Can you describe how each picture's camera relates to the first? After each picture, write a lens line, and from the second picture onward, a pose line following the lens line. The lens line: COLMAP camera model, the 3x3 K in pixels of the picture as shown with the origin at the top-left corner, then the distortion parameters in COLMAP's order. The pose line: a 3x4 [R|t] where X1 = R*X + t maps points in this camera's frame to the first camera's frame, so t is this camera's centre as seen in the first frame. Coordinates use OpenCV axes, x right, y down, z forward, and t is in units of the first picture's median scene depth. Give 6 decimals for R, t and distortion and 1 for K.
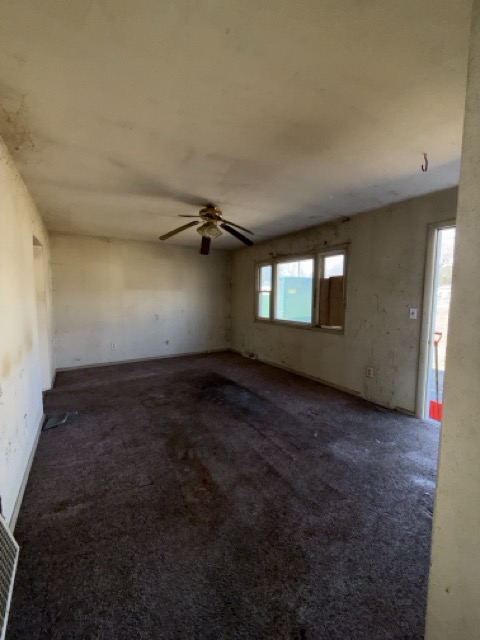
lens RADIAL K [[257.2, 0, 240.8], [0, 257.2, 319.6], [0, 0, 1]] dist [0.001660, 0.000828]
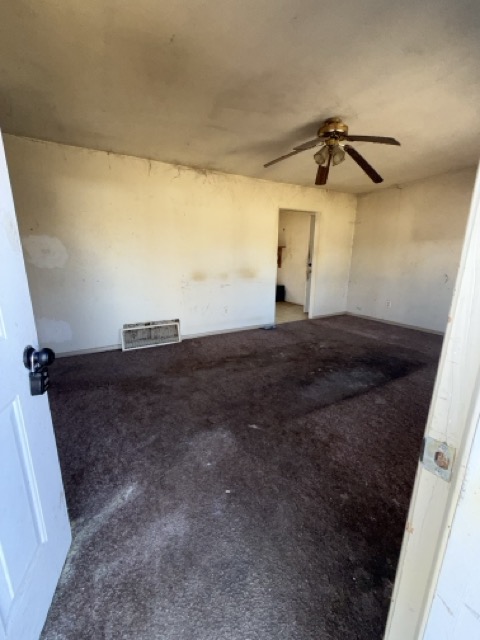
lens RADIAL K [[257.2, 0, 240.8], [0, 257.2, 318.5], [0, 0, 1]] dist [0.001660, 0.000828]
pose [[-0.063619, 0.222490, -0.972857, 0.728087], [-0.096301, 0.968914, 0.227886, -0.013745], [0.993317, 0.108185, -0.040215, 0.740930]]
